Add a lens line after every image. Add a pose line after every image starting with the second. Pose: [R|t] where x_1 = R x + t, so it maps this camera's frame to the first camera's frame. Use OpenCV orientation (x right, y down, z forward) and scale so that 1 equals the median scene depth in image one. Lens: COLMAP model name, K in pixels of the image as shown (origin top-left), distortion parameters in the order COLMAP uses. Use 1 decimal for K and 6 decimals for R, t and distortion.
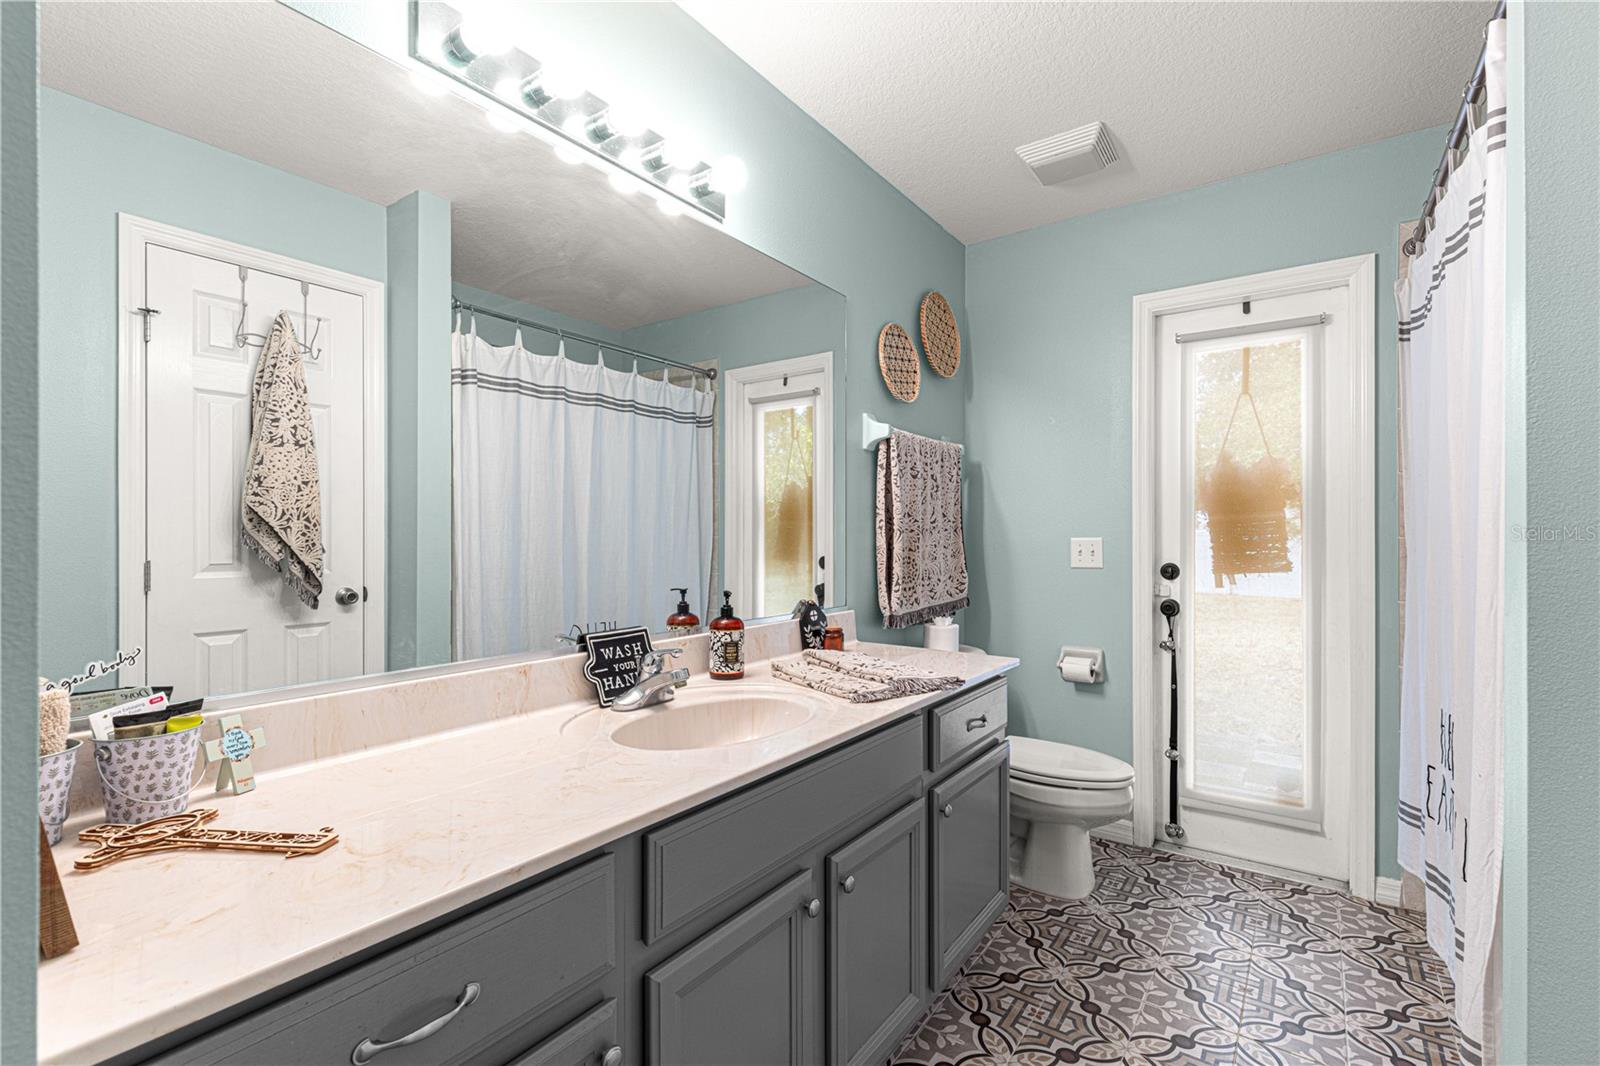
lens RADIAL K [[707.2, 0, 801.6], [0, 707.2, 538.5], [0, 0, 1]] dist [0.003309, -0.000997]
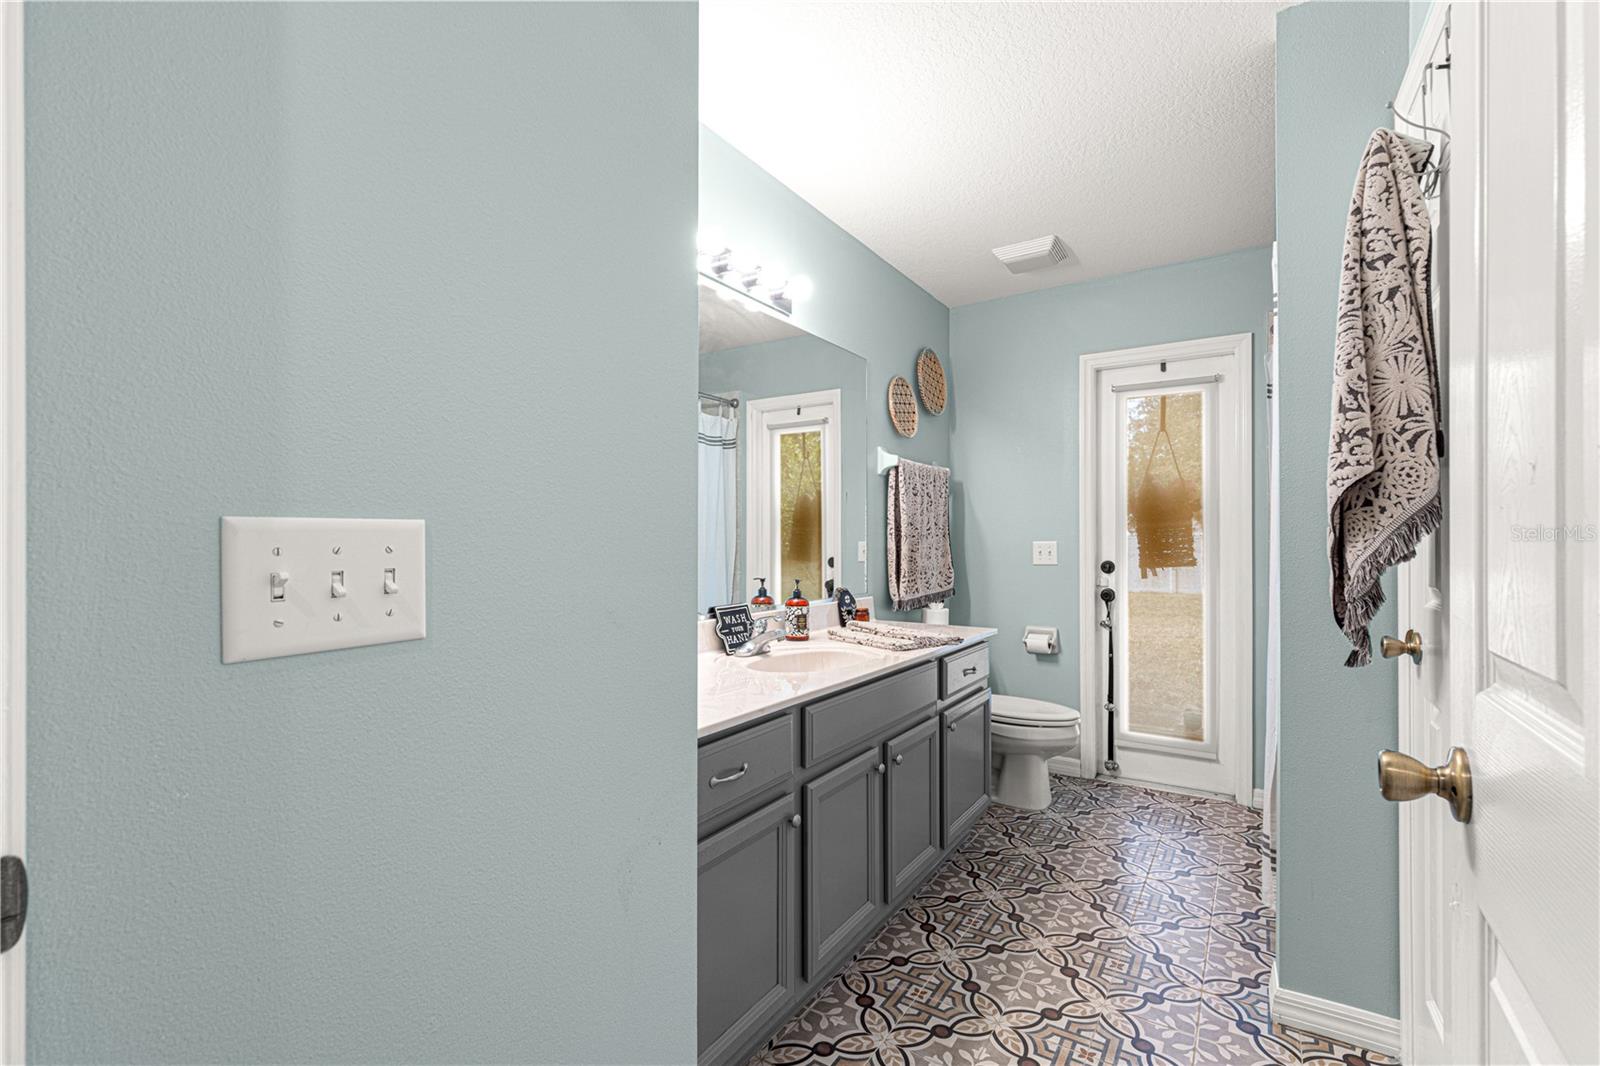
lens RADIAL K [[707.2, 0, 800.7], [0, 707.2, 541.4], [0, 0, 1]] dist [0.003309, -0.000997]
pose [[0.998781, -0.001779, 0.049336, -0.124564], [0.001815, 0.999998, -0.000687, -0.000883], [-0.049335, 0.000776, 0.998782, -0.313204]]
